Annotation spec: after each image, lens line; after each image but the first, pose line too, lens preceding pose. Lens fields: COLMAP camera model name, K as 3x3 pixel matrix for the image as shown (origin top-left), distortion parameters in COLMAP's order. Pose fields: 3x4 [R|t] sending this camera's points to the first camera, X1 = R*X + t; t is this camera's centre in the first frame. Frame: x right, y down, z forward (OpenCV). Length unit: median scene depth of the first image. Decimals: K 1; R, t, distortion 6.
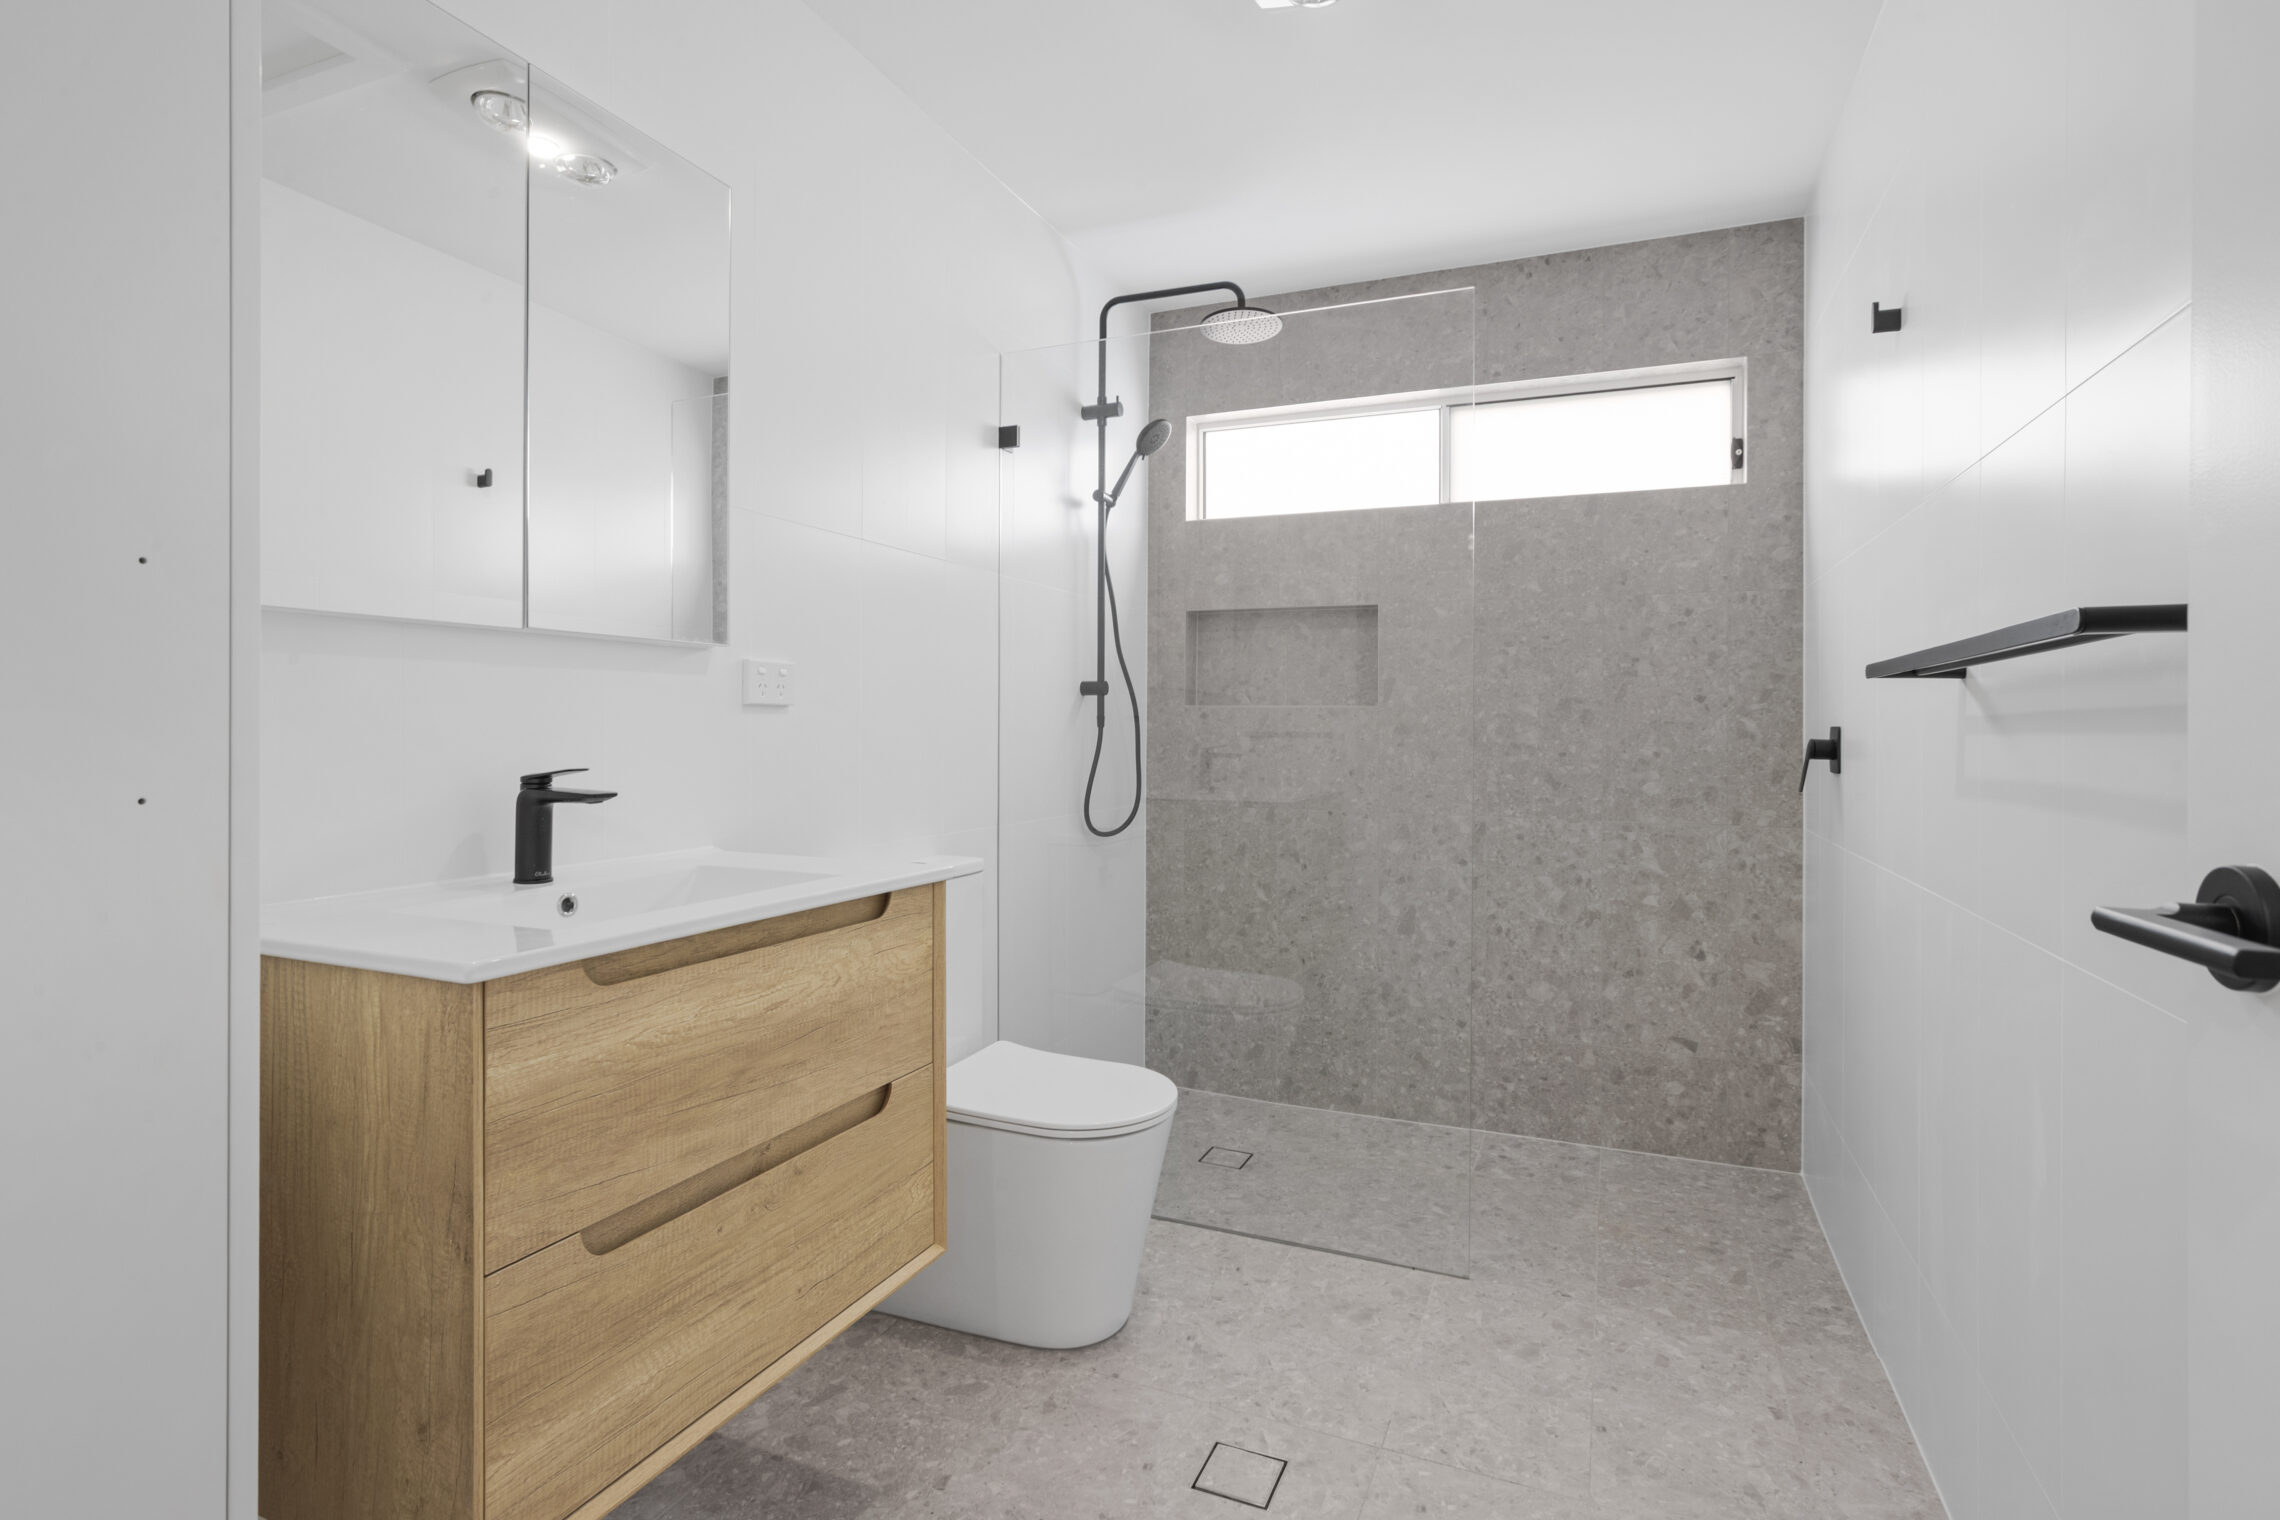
lens RADIAL K [[1123.4, 0, 1154.2], [0, 1123.4, 767.6], [0, 0, 1]] dist [-0.027256, 0.022609]
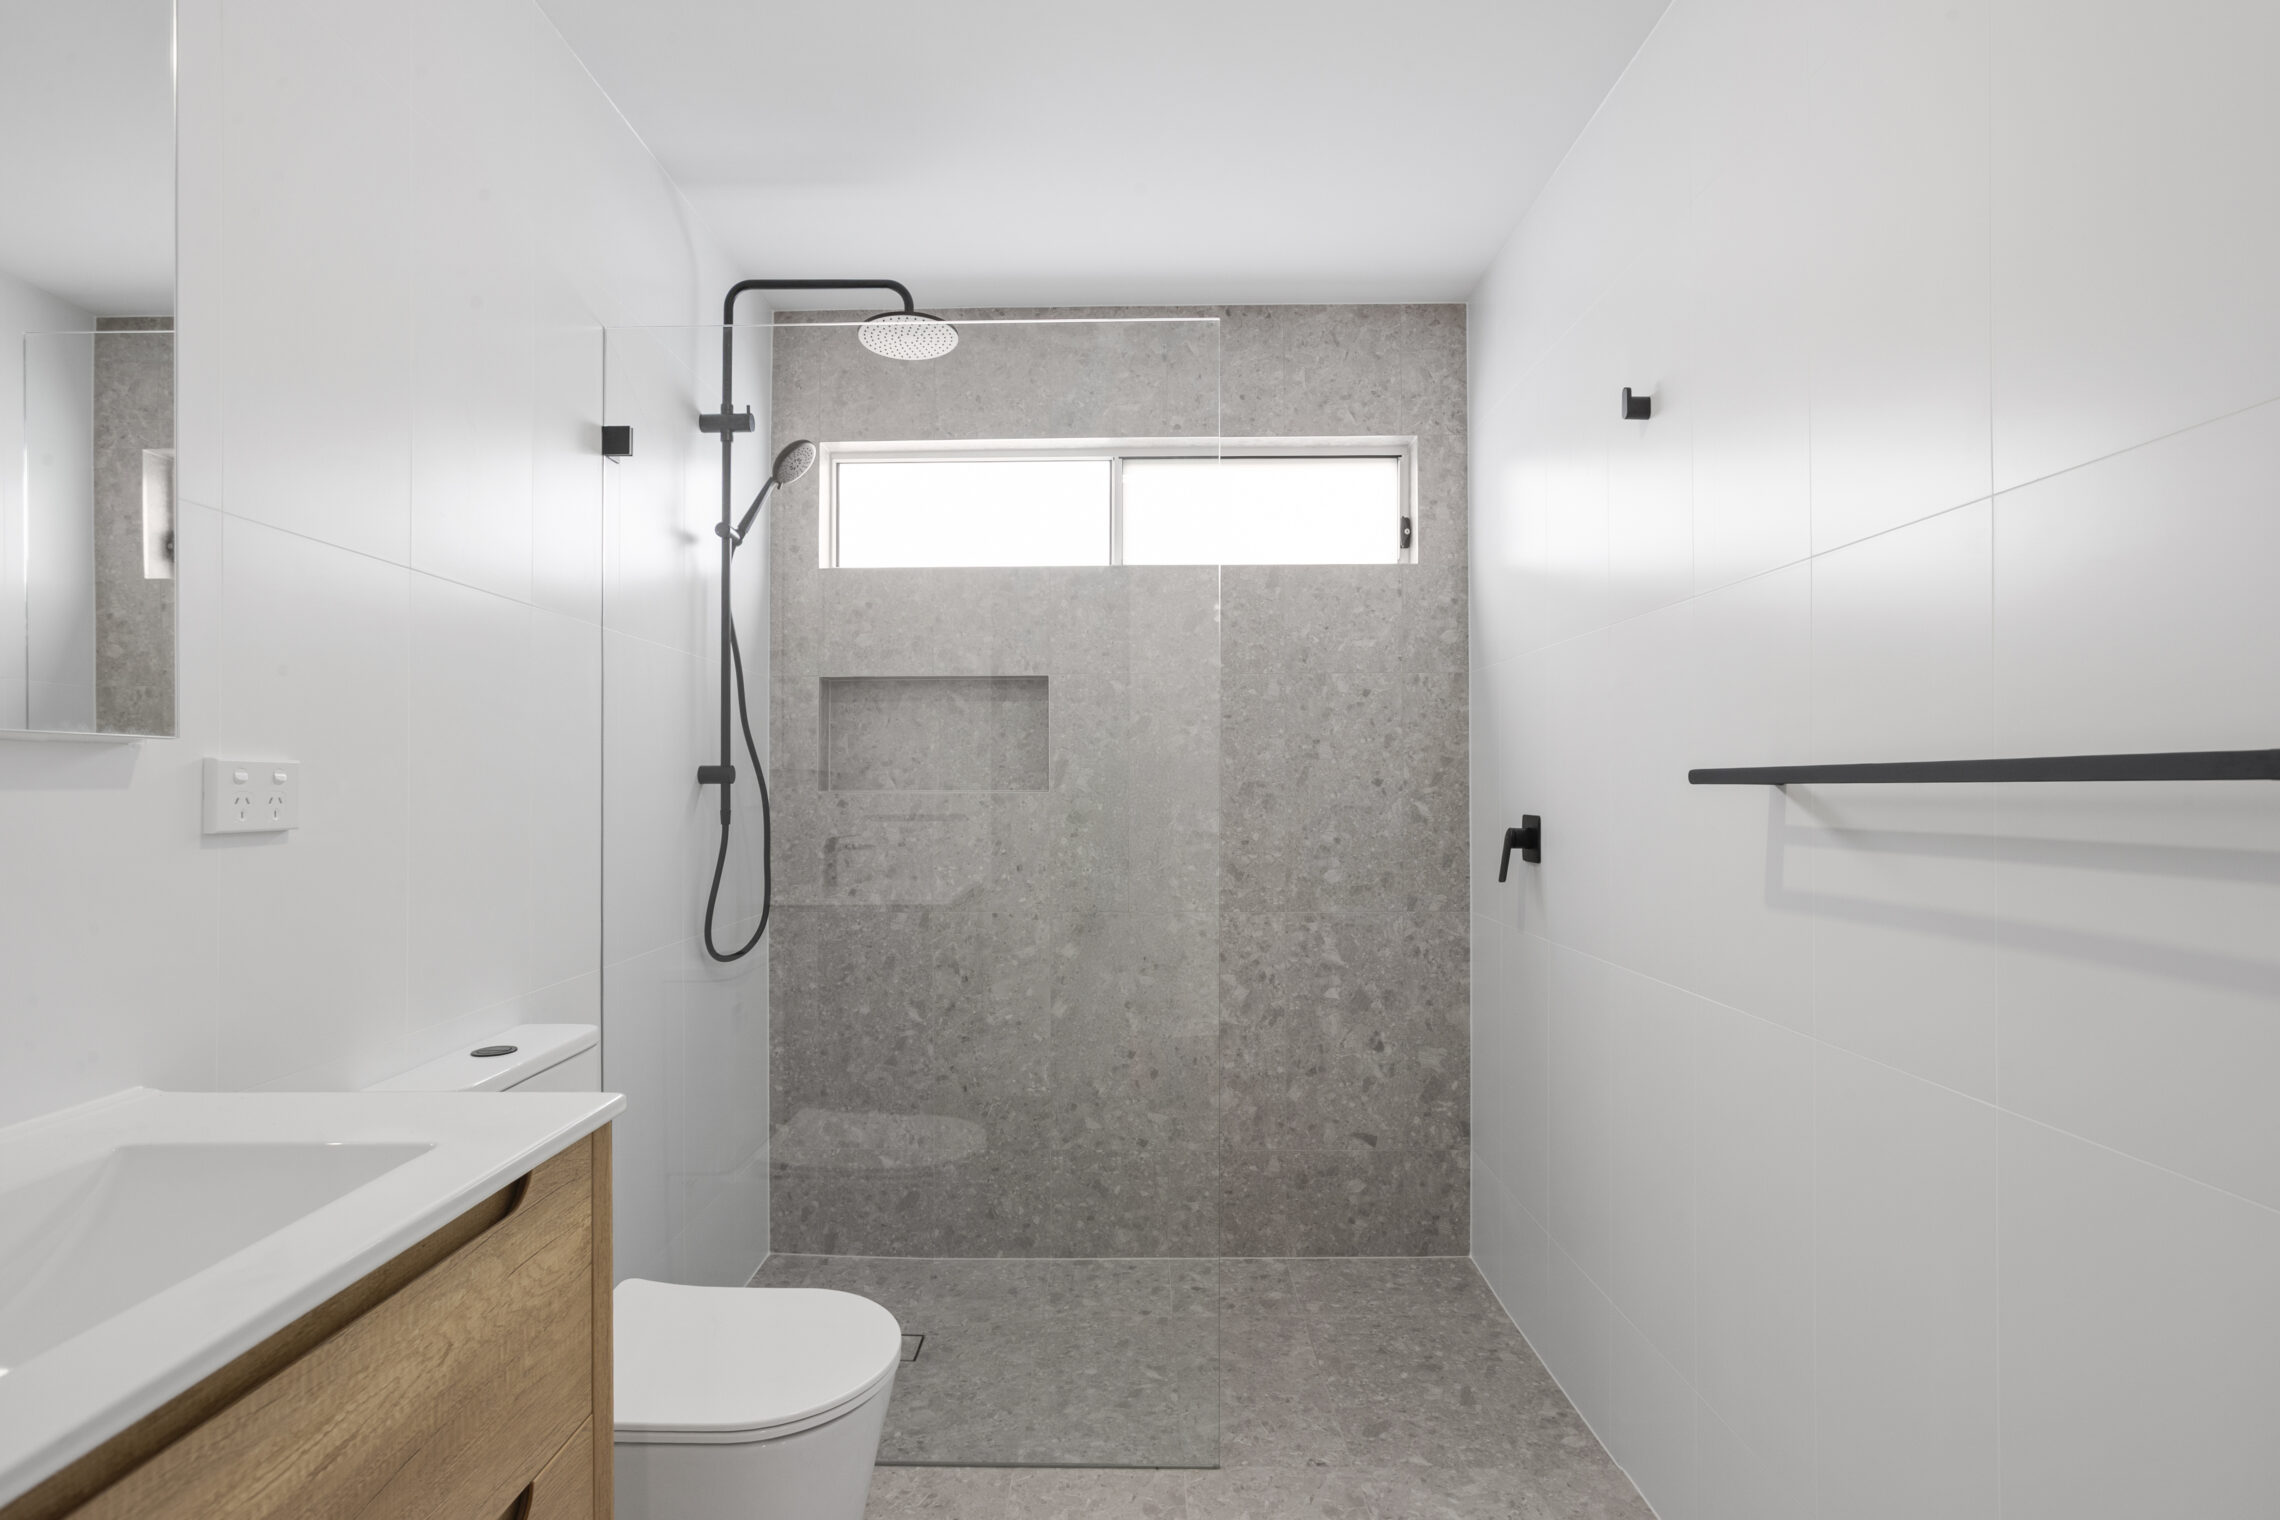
lens RADIAL K [[1139.6, 0, 1110.6], [0, 1139.6, 799.3], [0, 0, 1]] dist [-0.033815, 0.027356]
pose [[0.932544, -0.012402, 0.360843, -0.084496], [0.020572, 0.999611, -0.018808, -0.033880], [-0.360469, 0.024962, 0.932437, 0.168766]]
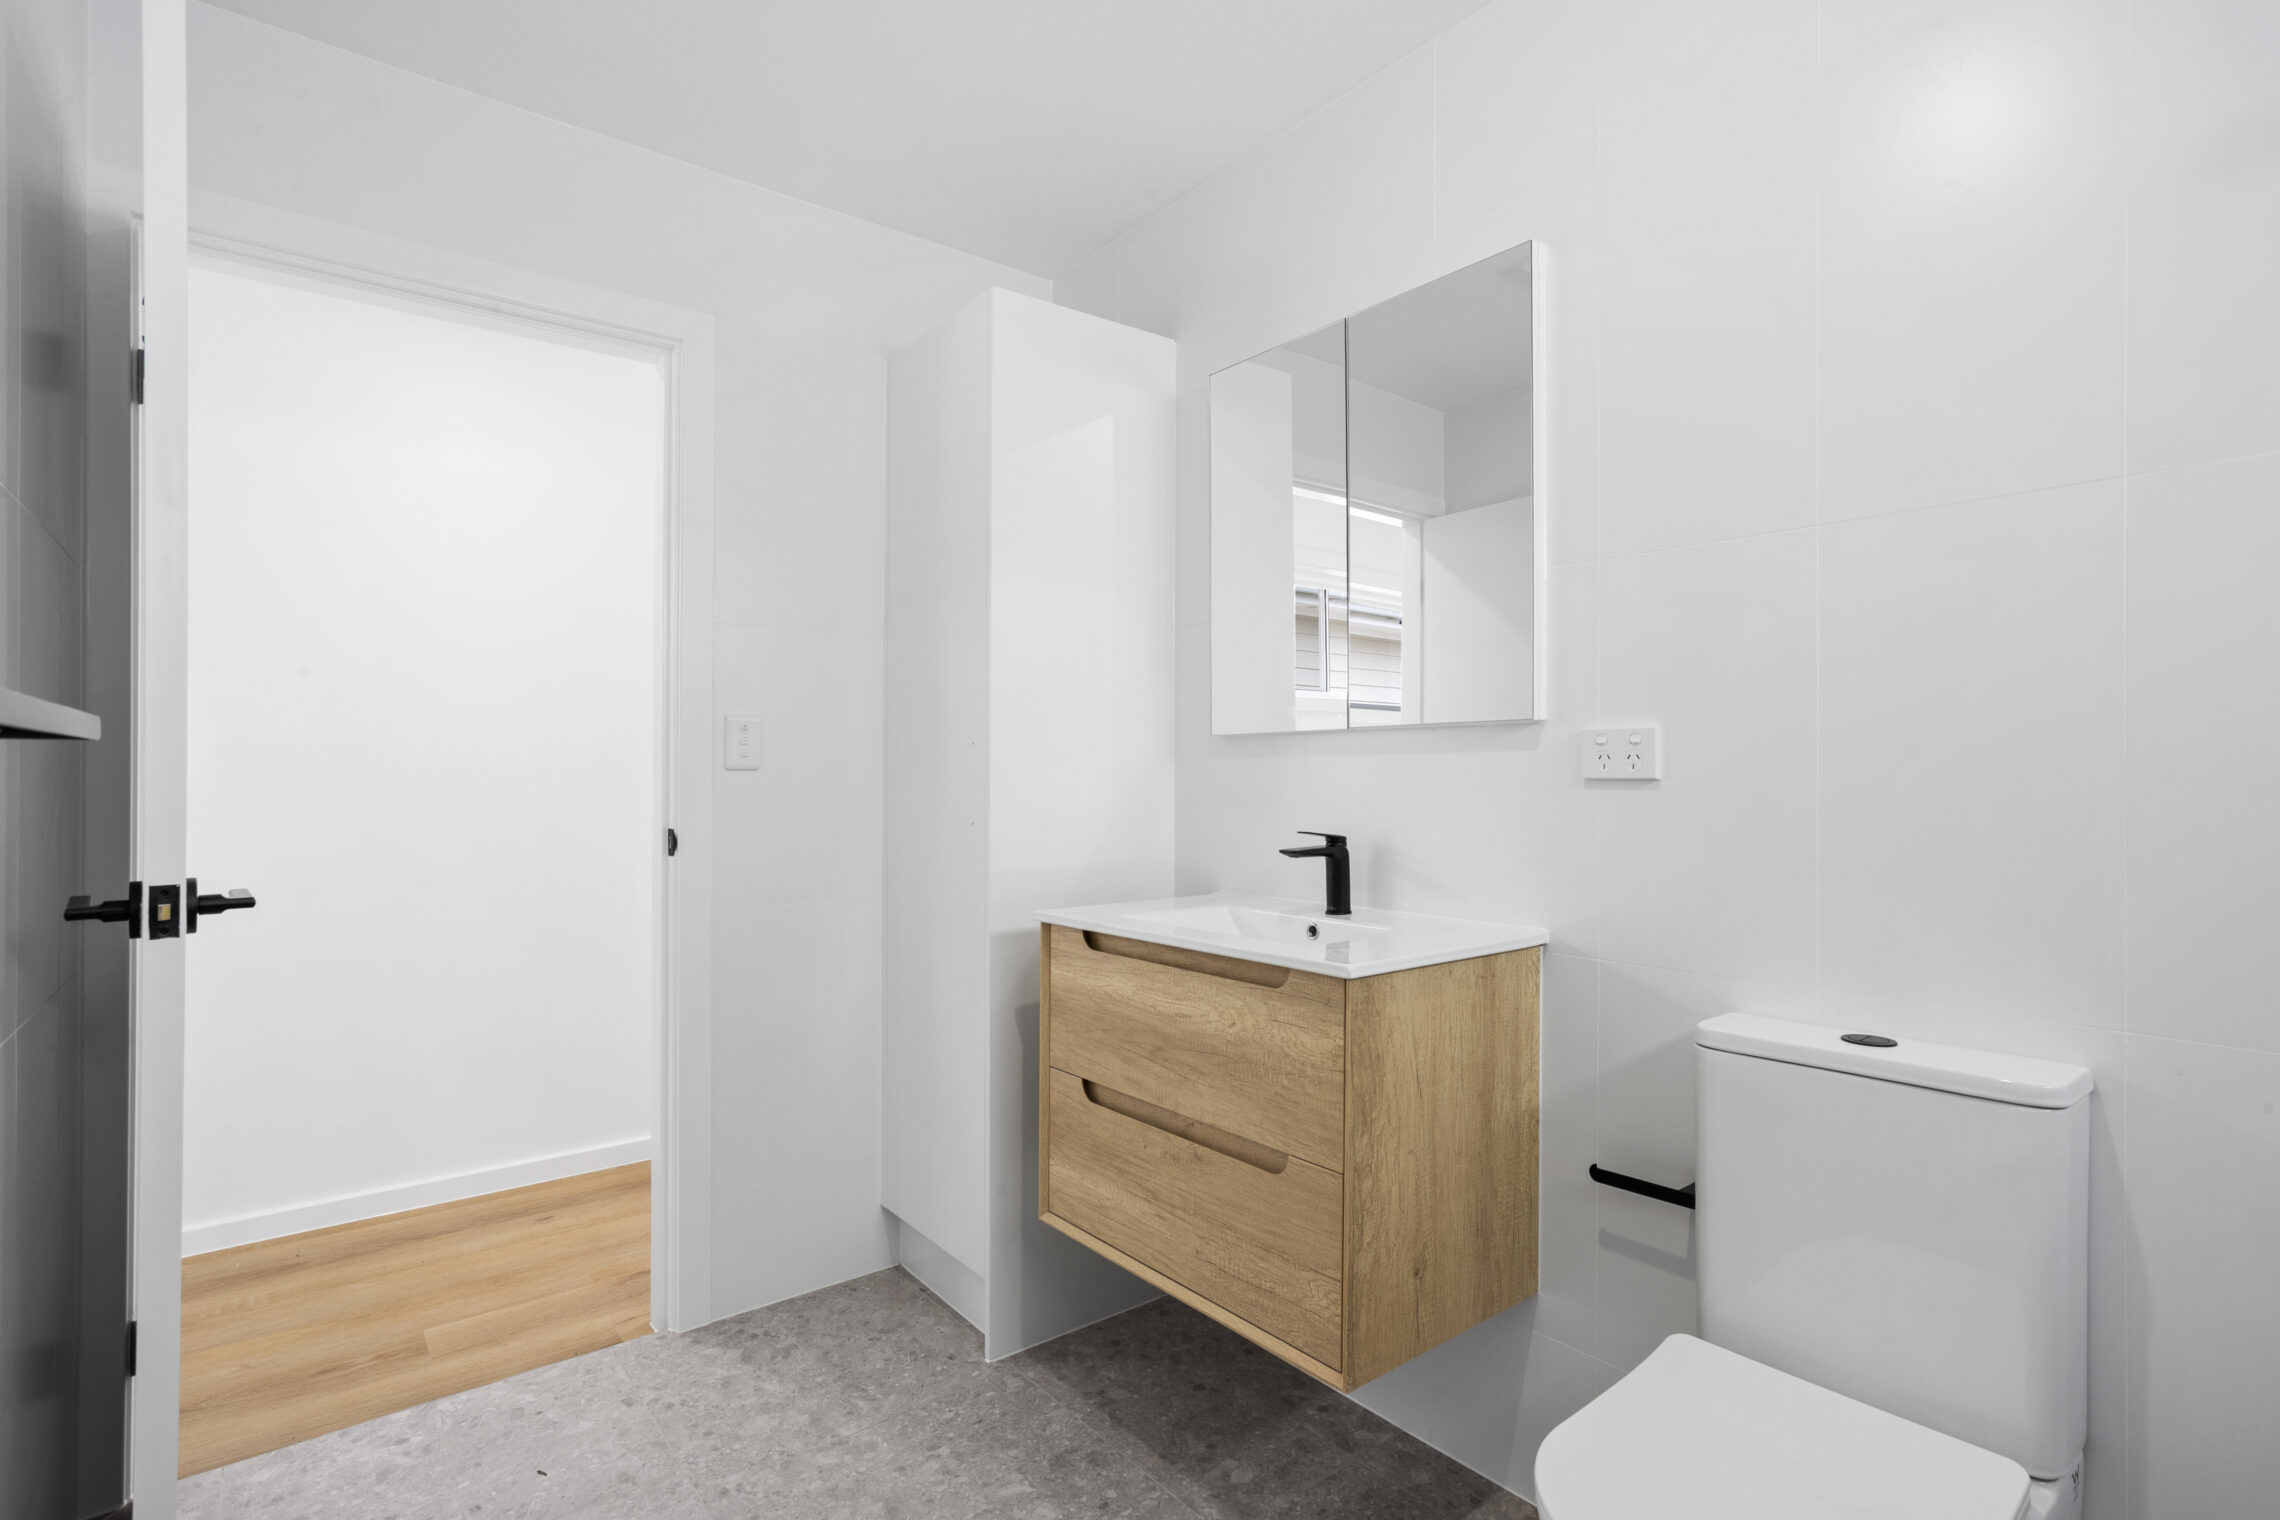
lens RADIAL K [[1123.4, 0, 1154.2], [0, 1123.4, 767.6], [0, 0, 1]] dist [-0.027256, 0.022609]
pose [[-0.489050, -0.002076, -0.872254, 0.377751], [-0.023225, 0.999674, 0.010642, -0.042401], [0.871947, 0.025463, -0.488938, 0.728353]]
